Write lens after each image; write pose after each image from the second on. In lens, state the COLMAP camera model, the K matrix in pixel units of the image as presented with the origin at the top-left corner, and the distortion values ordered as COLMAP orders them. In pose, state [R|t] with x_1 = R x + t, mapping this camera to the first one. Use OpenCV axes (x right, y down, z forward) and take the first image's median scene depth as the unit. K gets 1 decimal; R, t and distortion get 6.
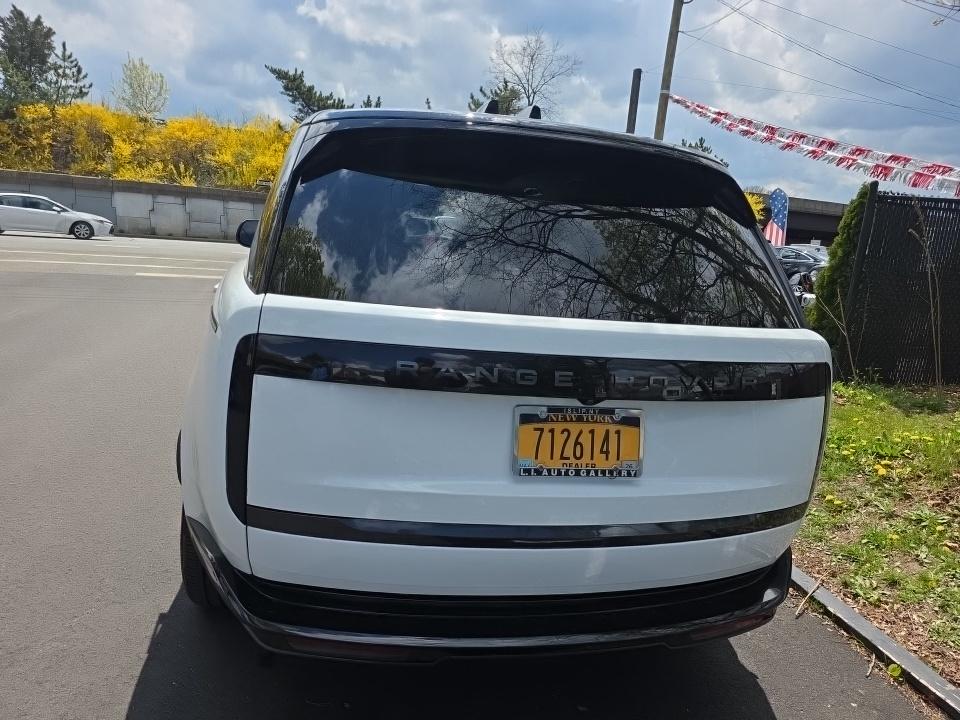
lens RADIAL K [[651.8, 0, 487.0], [0, 651.8, 362.0], [0, 0, 1]] dist [0.041339, -0.035864]
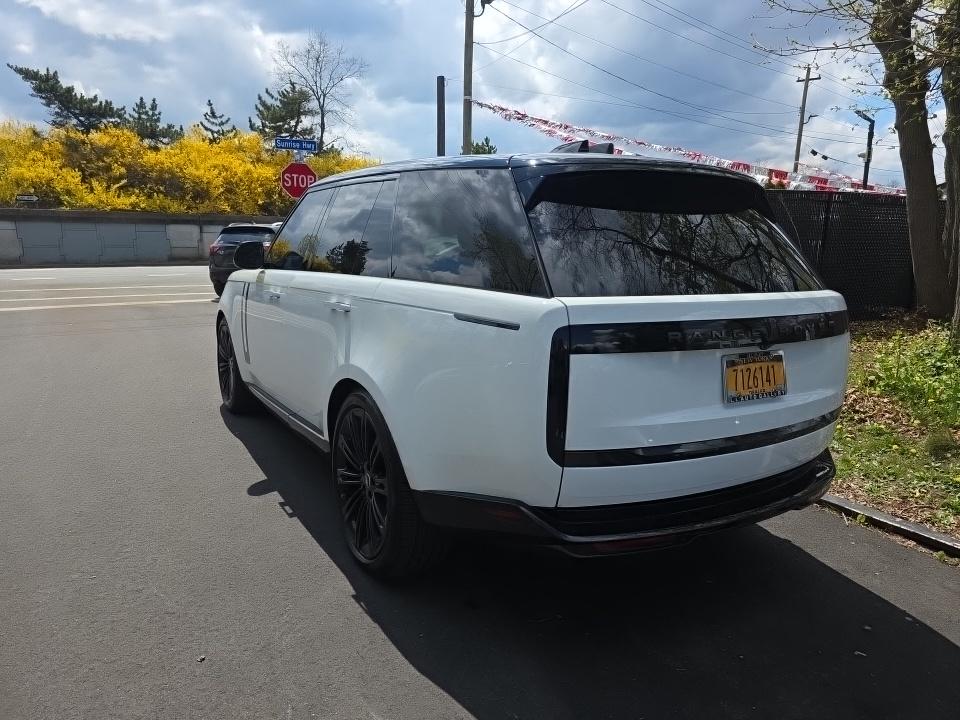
lens RADIAL K [[651.8, 0, 496.3], [0, 651.8, 345.7], [0, 0, 1]] dist [0.041339, -0.035864]
pose [[0.944888, -0.116157, 0.306094, -0.041086], [0.122553, 0.992461, -0.001691, -0.000785], [-0.303589, 0.039111, 0.952000, -0.012008]]
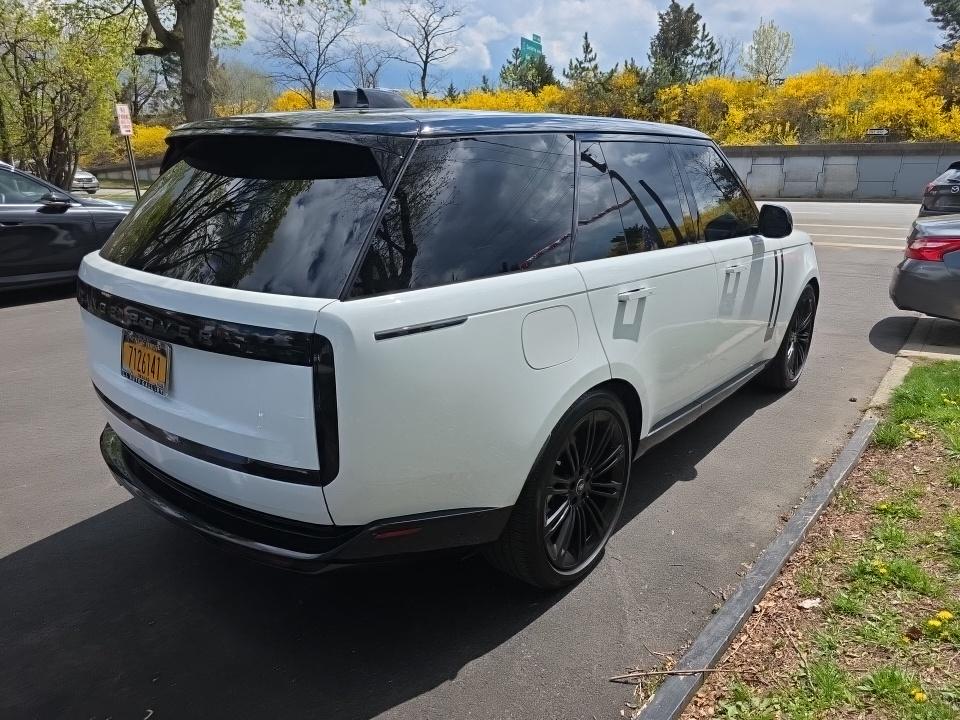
lens RADIAL K [[651.8, 0, 476.7], [0, 651.8, 358.5], [0, 0, 1]] dist [0.041339, -0.035864]
pose [[0.603506, 0.151931, -0.782750, 0.076874], [-0.110739, 0.988136, 0.106415, -0.004960], [0.789631, 0.022459, 0.613171, 0.033198]]
